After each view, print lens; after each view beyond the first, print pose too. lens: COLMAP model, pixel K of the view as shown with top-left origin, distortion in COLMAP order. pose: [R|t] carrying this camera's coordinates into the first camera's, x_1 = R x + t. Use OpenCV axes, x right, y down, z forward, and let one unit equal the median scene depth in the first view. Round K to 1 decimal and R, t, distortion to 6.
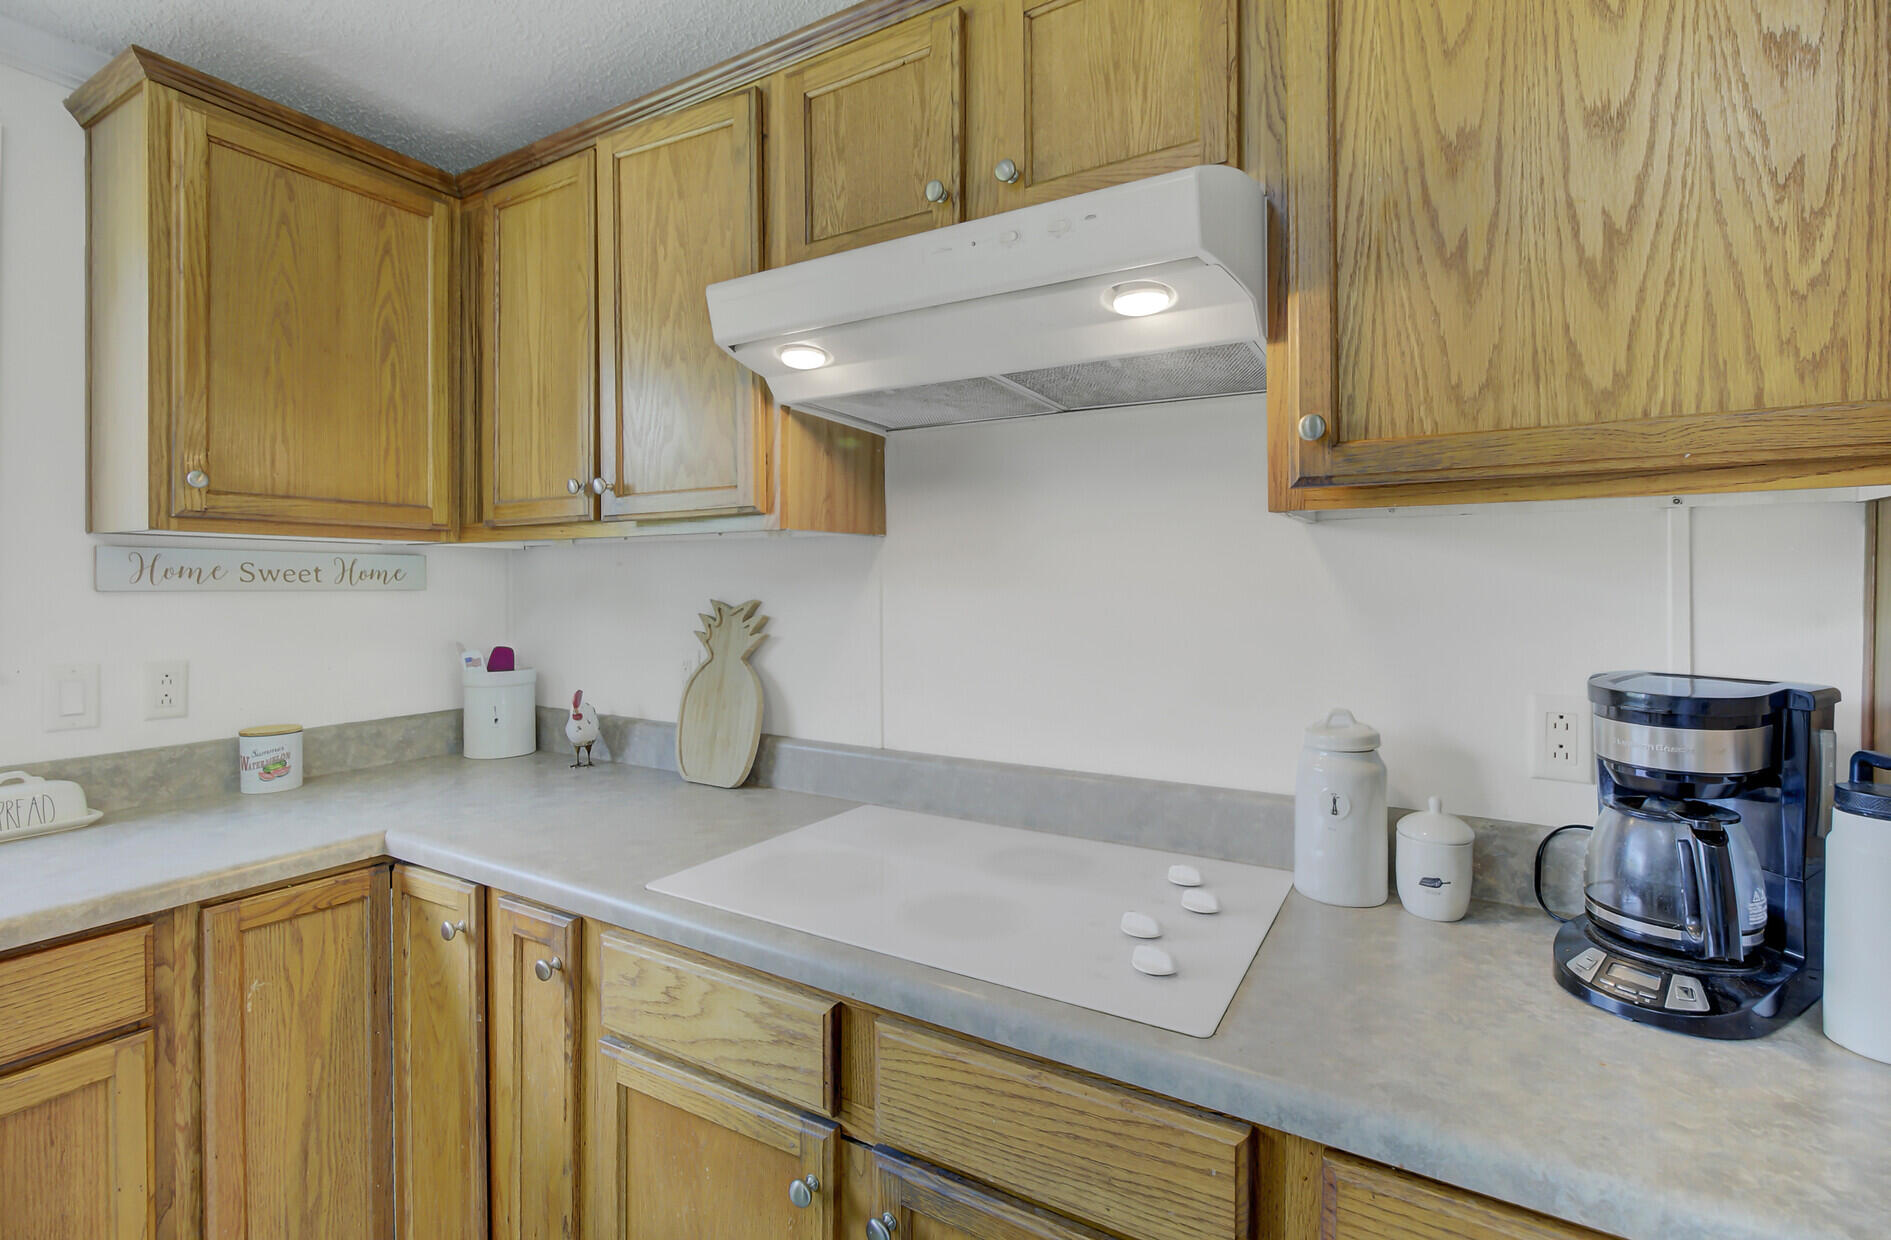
lens RADIAL K [[871.5, 0, 918.2], [0, 871.5, 588.8], [0, 0, 1]] dist [0.000409, 0.001797]
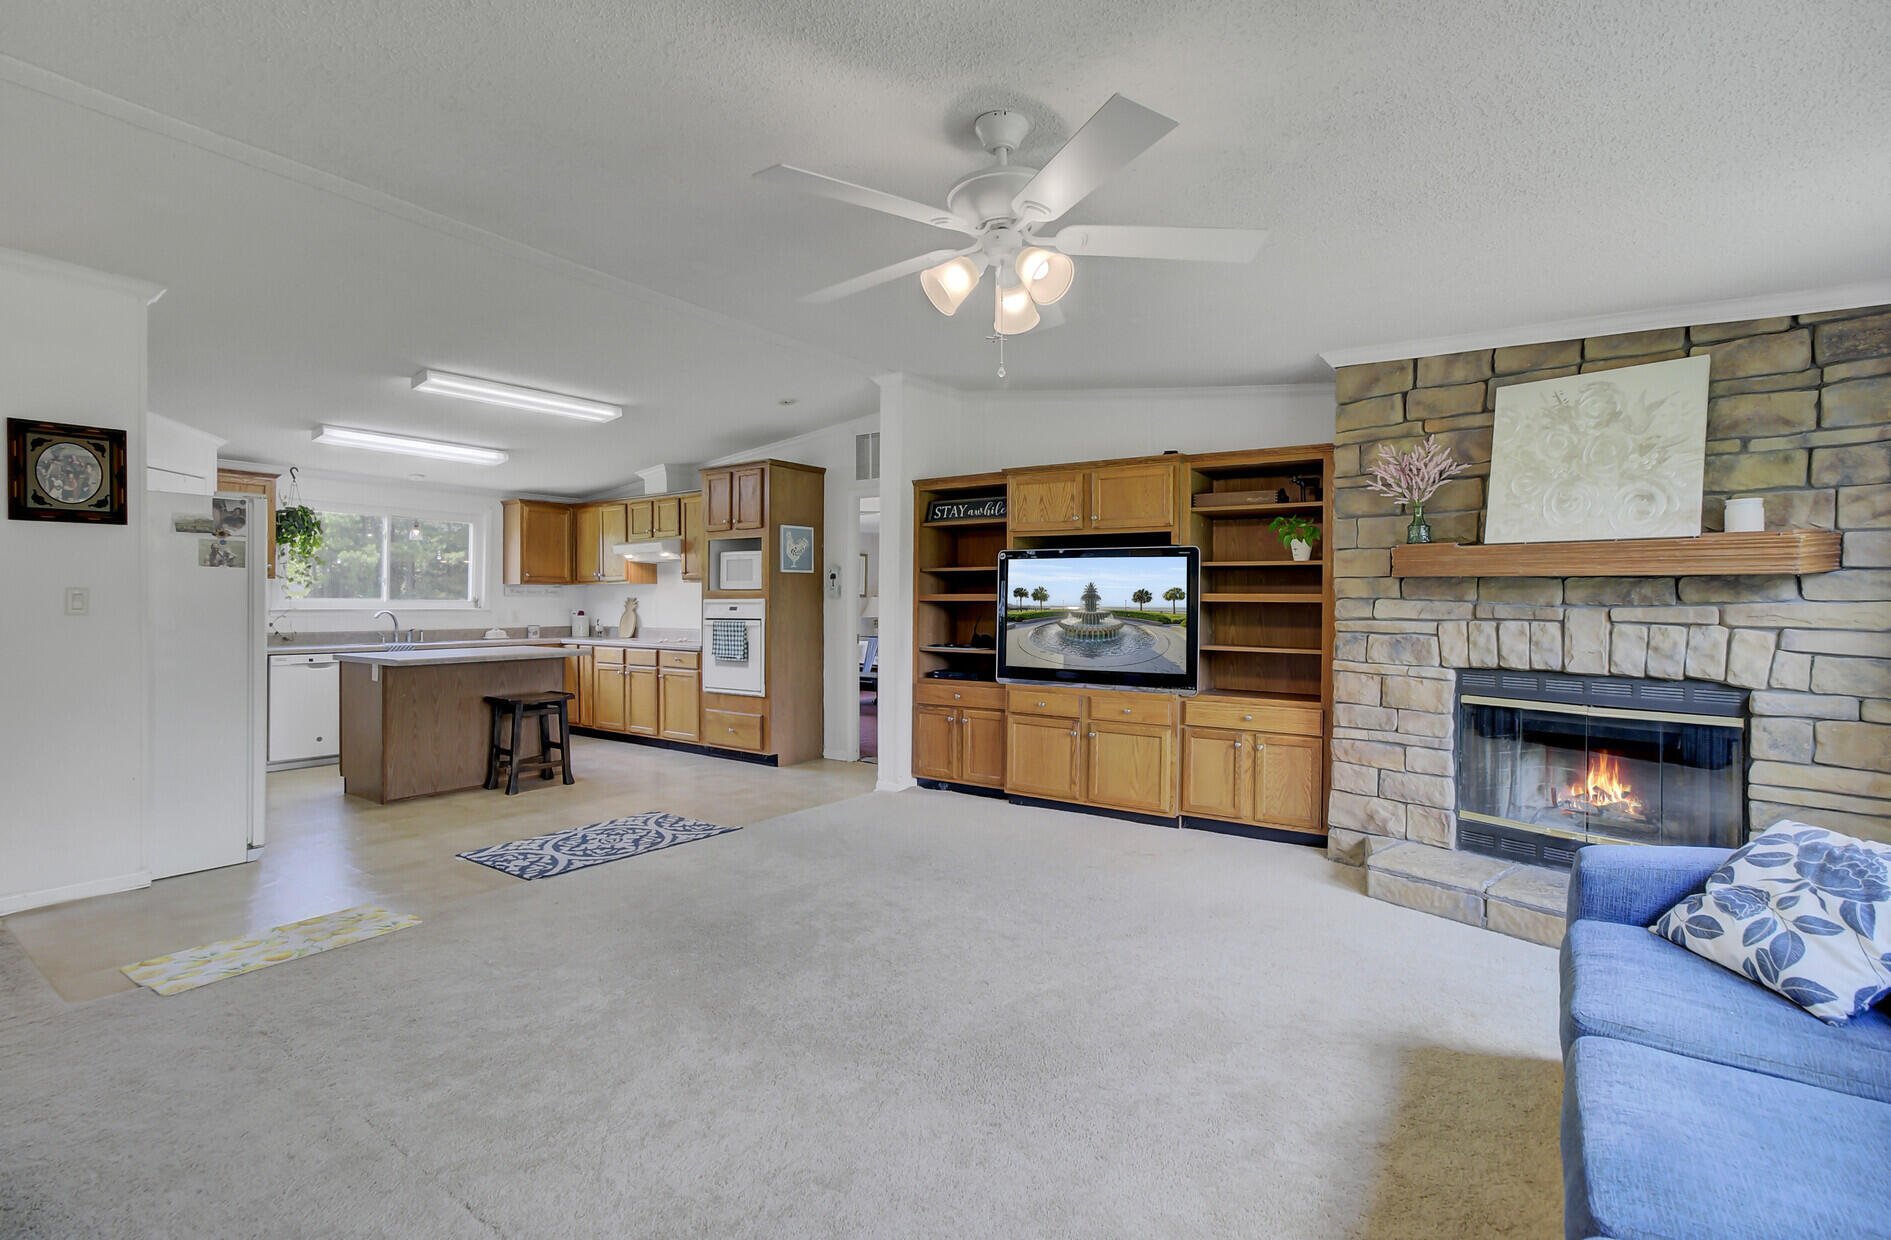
lens RADIAL K [[871.5, 0, 939.1], [0, 871.5, 621.7], [0, 0, 1]] dist [0.000409, 0.001797]
pose [[0.998399, 0.001878, -0.056533, 2.074741], [-0.001320, 0.999950, 0.009903, 0.113527], [0.056548, -0.009813, 0.998352, -4.336961]]
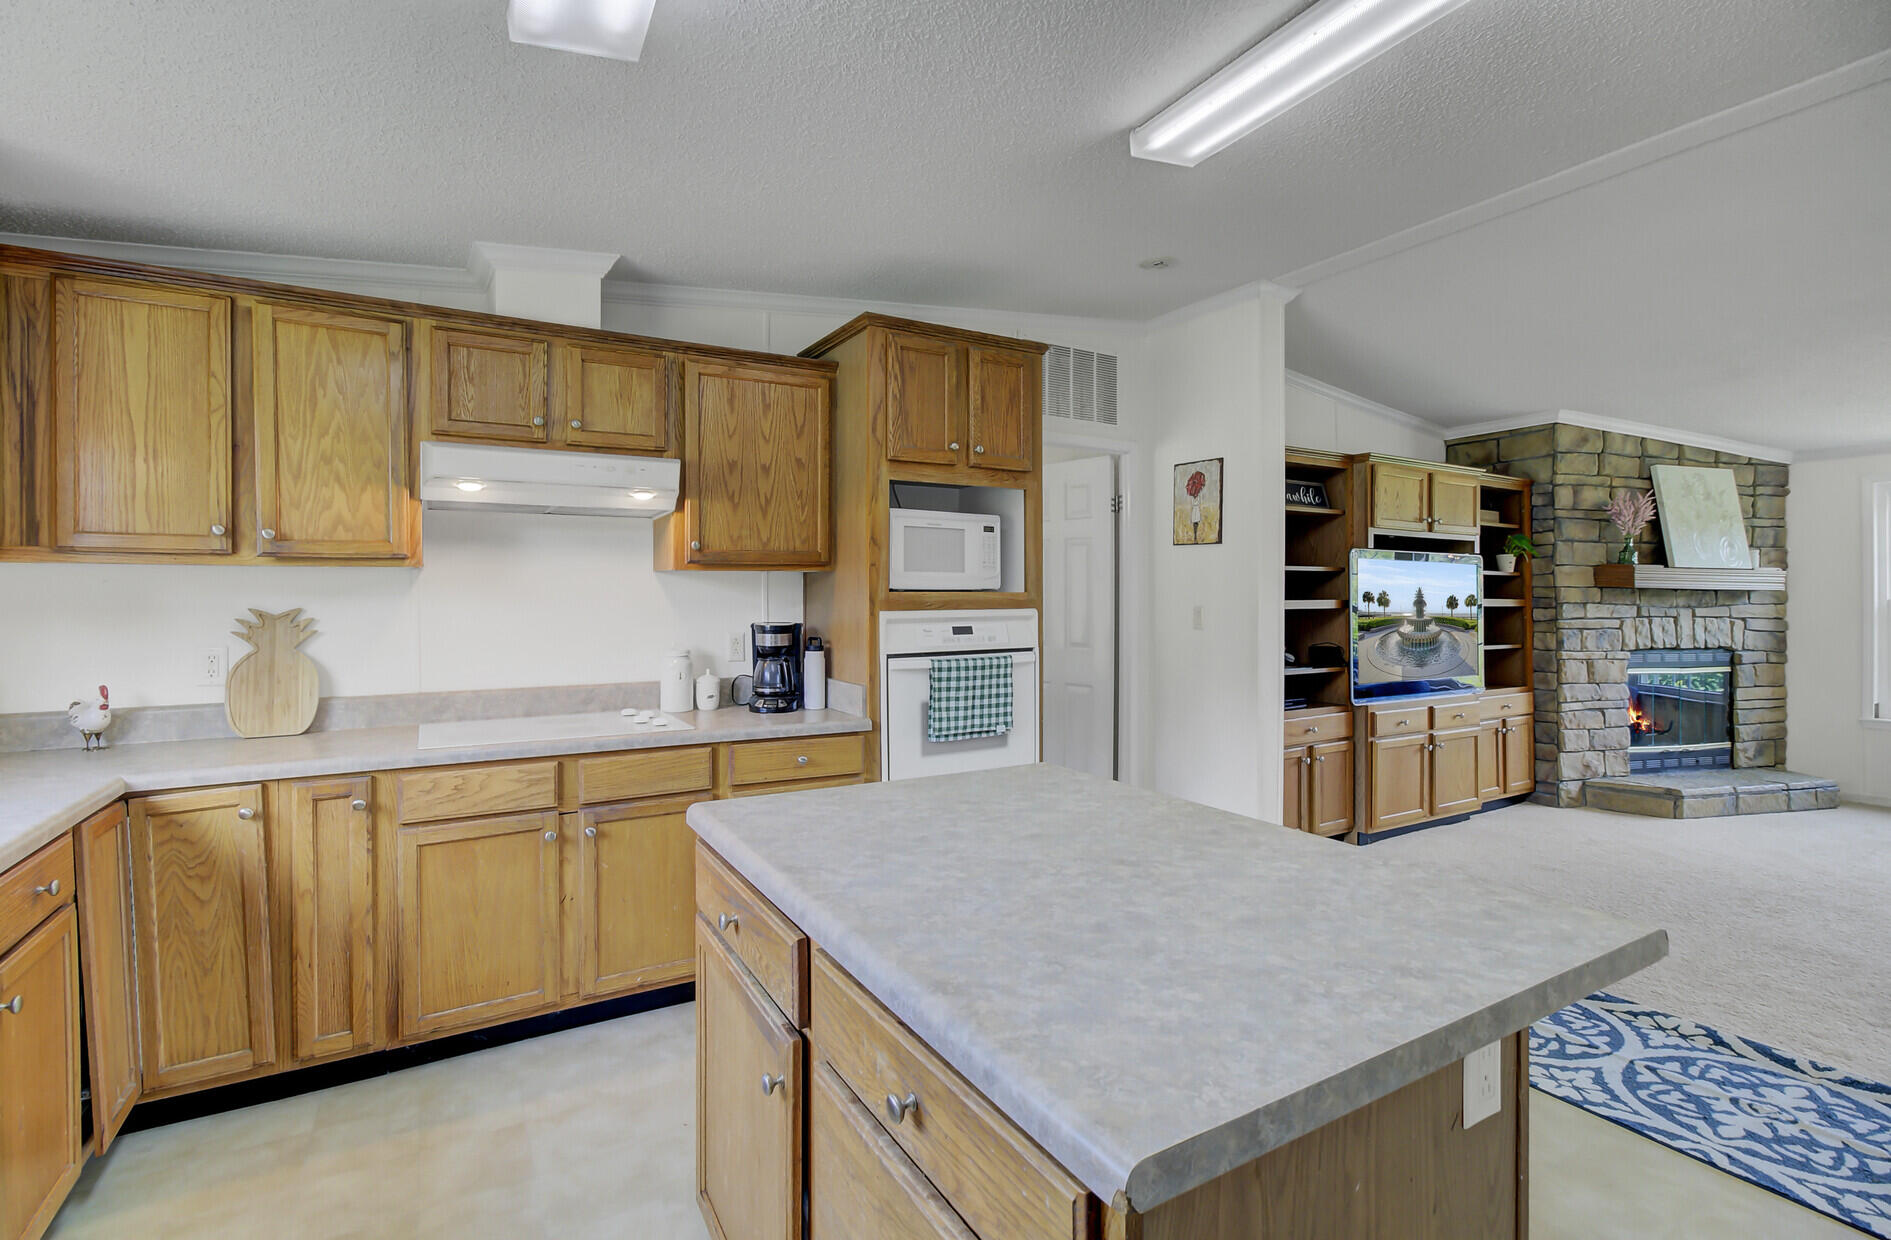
lens RADIAL K [[871.5, 0, 959.2], [0, 871.5, 628.4], [0, 0, 1]] dist [0.000409, 0.001797]
pose [[0.452605, -0.035457, 0.891006, -1.210473], [0.013027, 0.999365, 0.033152, 0.014851], [-0.891616, -0.003397, 0.452780, -0.791577]]
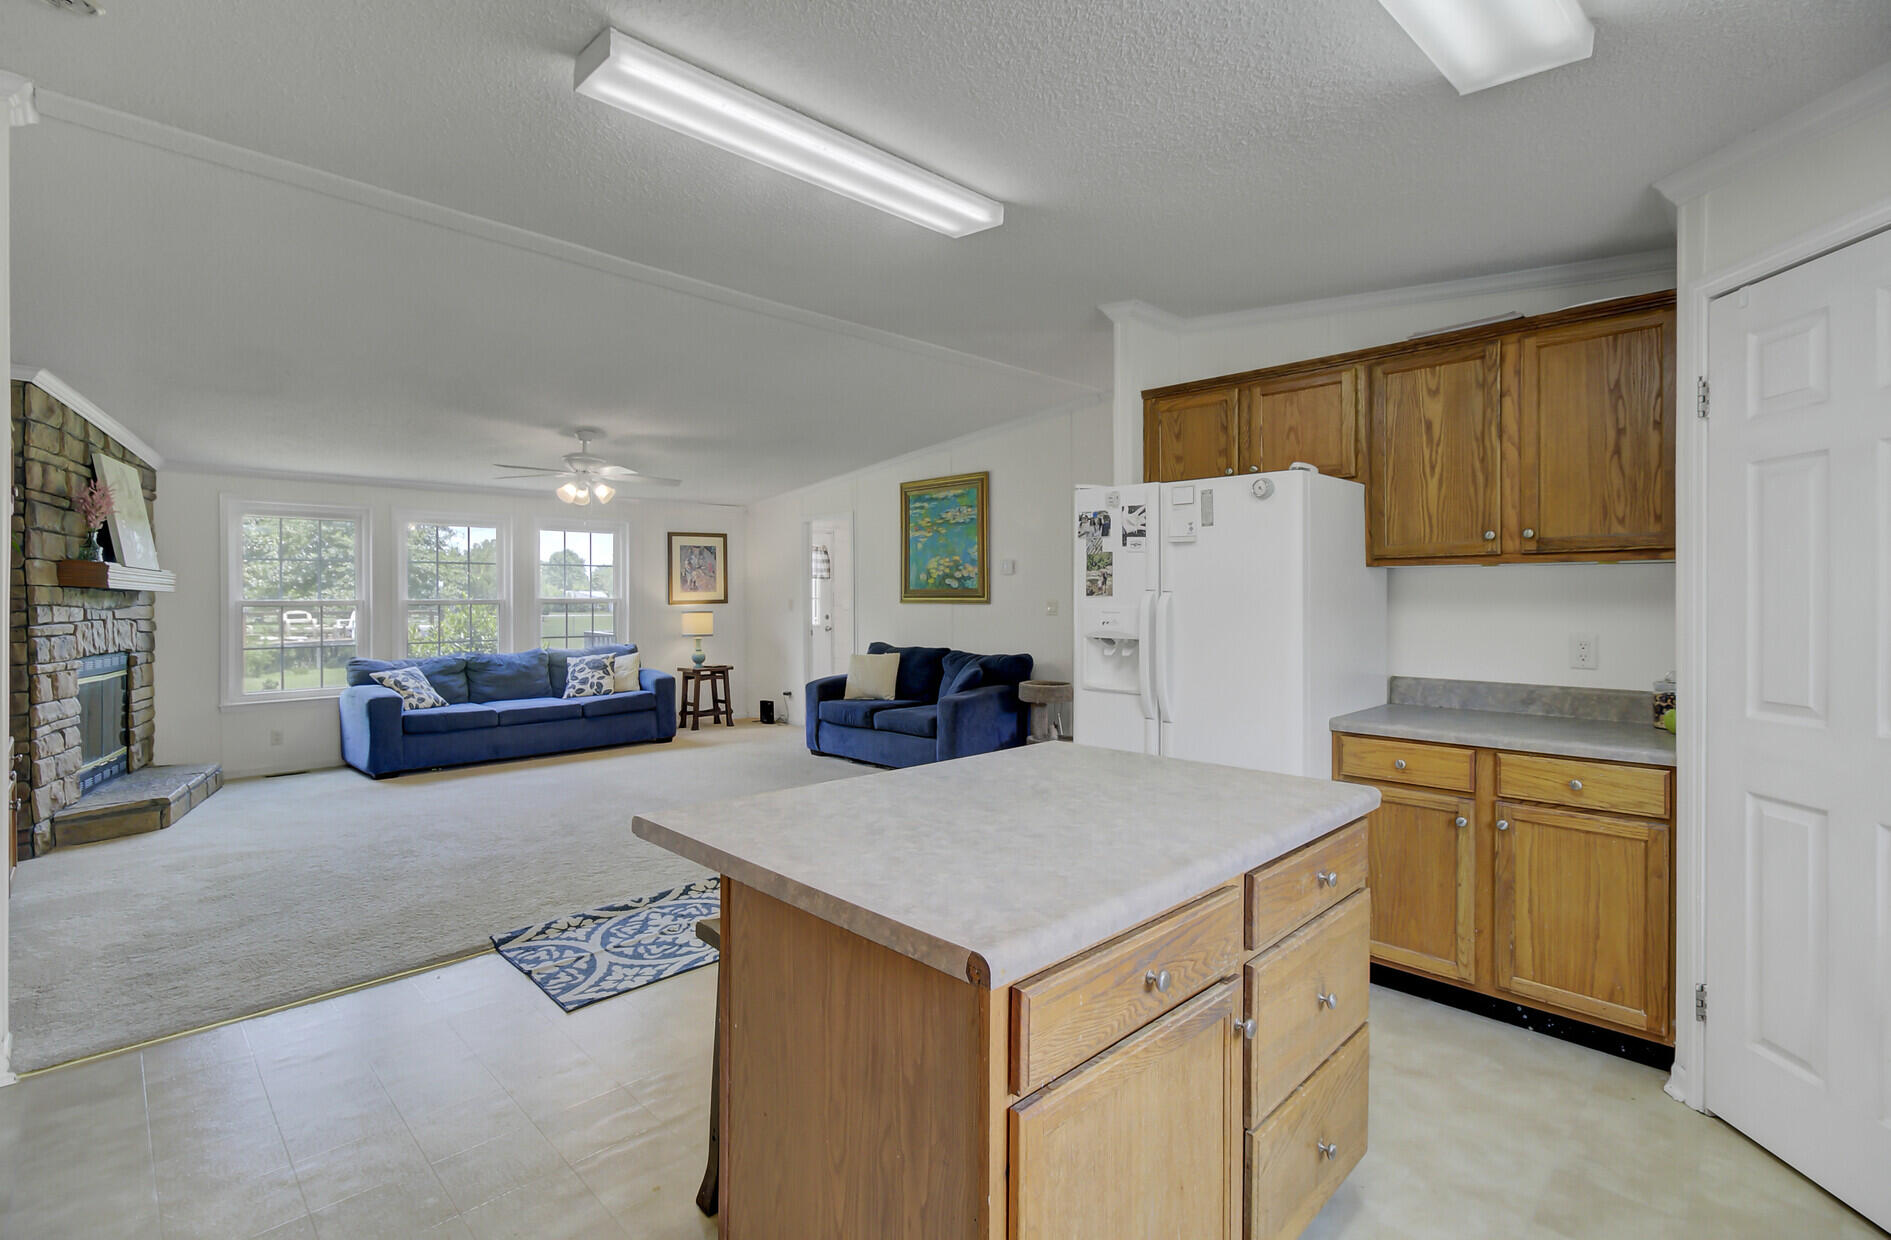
lens RADIAL K [[871.5, 0, 927.2], [0, 871.5, 581.8], [0, 0, 1]] dist [0.000409, 0.001797]
pose [[-0.969711, 0.000669, 0.244255, -0.484410], [-0.001467, 0.999962, -0.008563, 0.005455], [-0.244251, -0.008662, -0.969673, 0.767740]]
